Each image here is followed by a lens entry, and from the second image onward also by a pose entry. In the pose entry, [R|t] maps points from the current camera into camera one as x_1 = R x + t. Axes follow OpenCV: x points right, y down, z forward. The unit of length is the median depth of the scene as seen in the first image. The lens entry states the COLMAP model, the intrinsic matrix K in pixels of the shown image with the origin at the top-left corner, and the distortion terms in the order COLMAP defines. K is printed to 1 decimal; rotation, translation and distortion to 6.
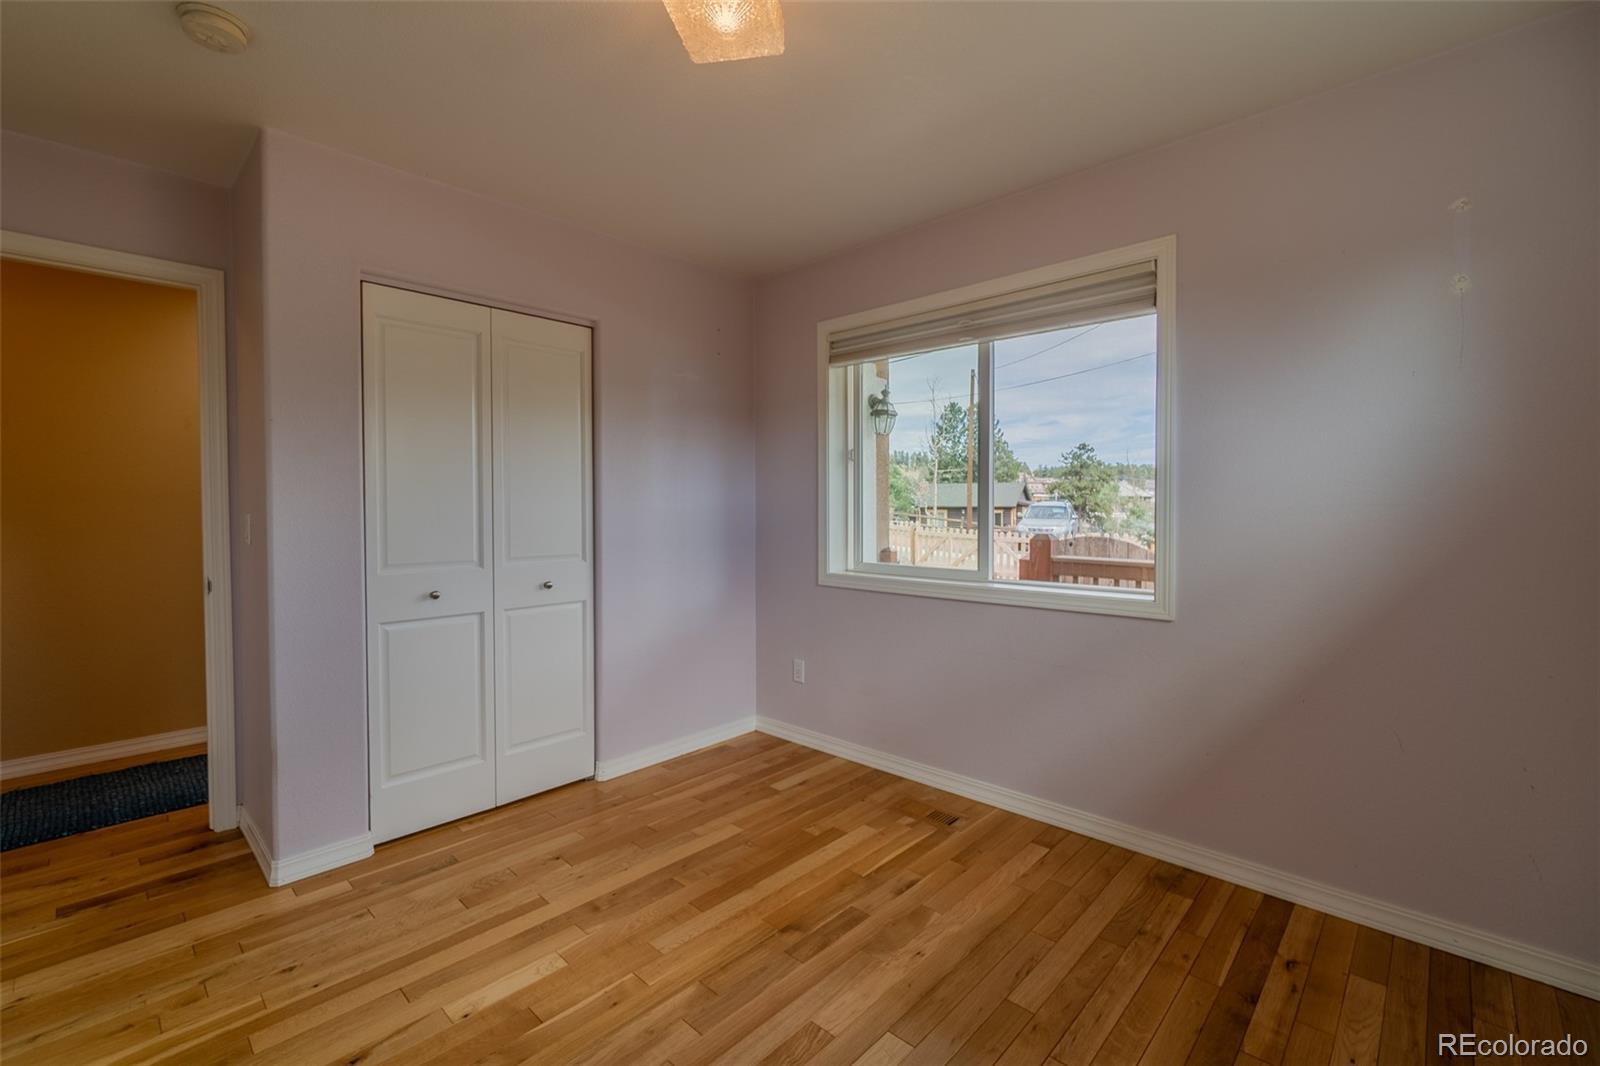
lens RADIAL K [[695.3, 0, 784.4], [0, 695.3, 528.0], [0, 0, 1]] dist [-0.013099, 0.004857]
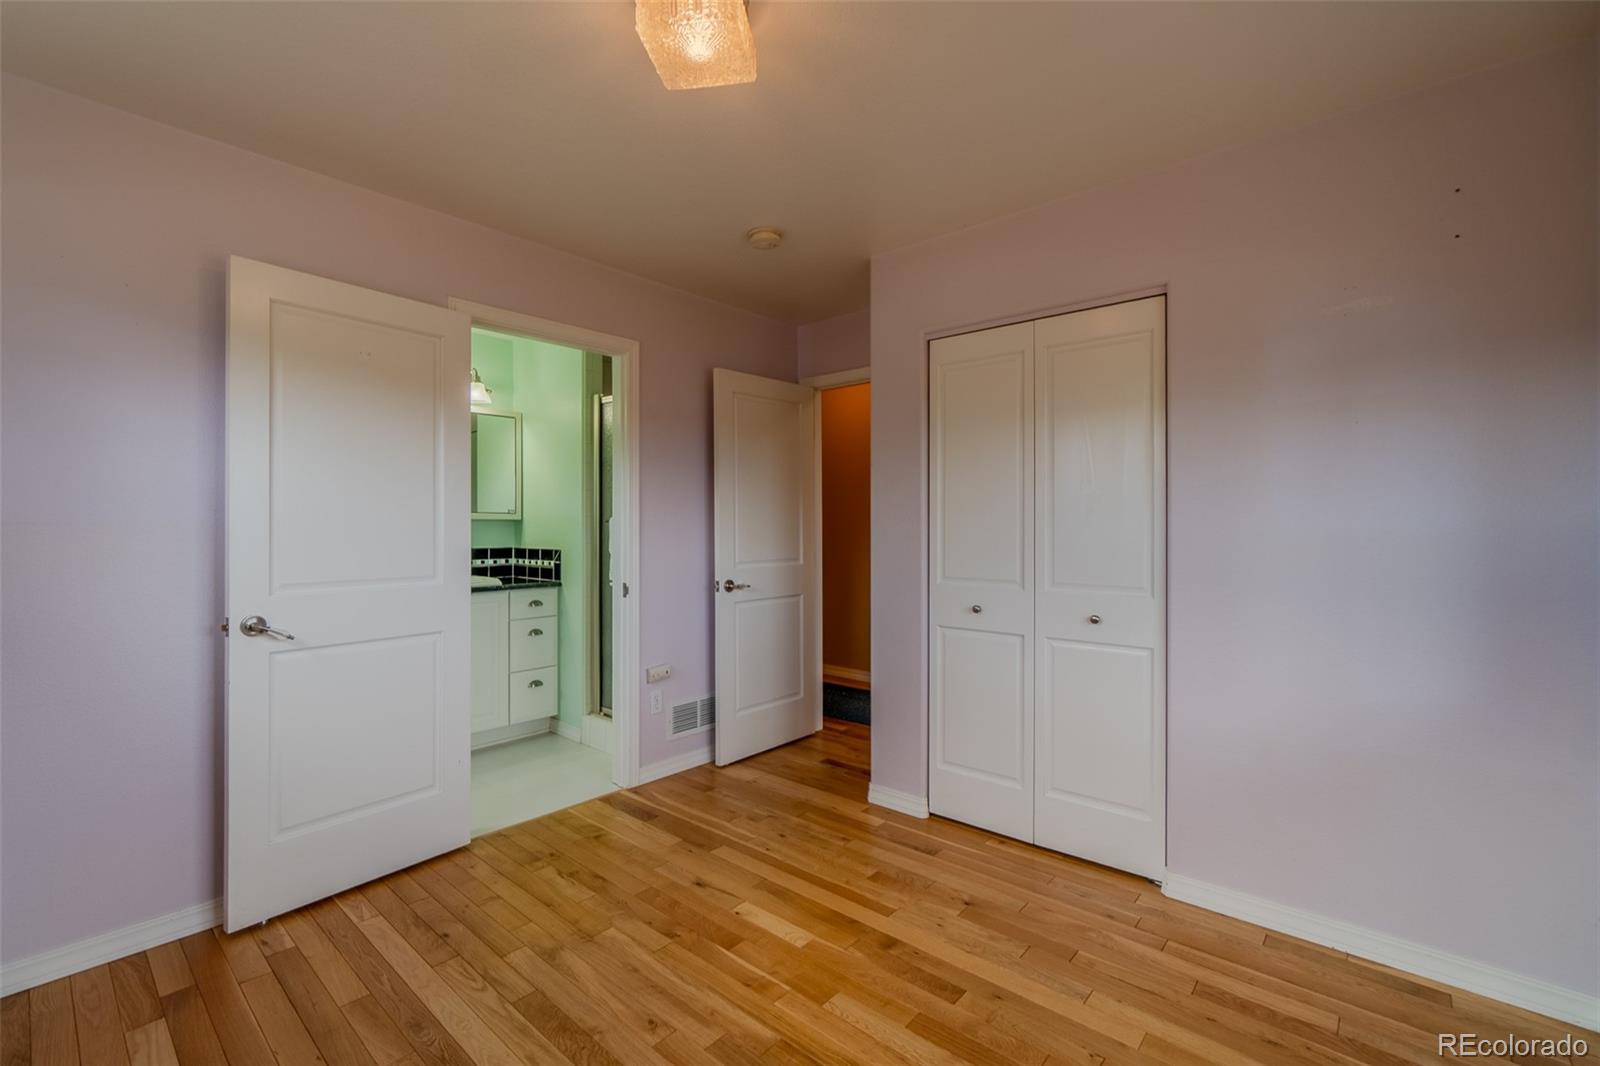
lens RADIAL K [[695.3, 0, 785.7], [0, 695.3, 528.4], [0, 0, 1]] dist [-0.013099, 0.004857]
pose [[0.034693, 0.000055, -0.999398, 0.606044], [-0.035071, 0.999384, -0.001163, -0.017309], [0.998782, 0.035091, 0.034673, 0.723374]]
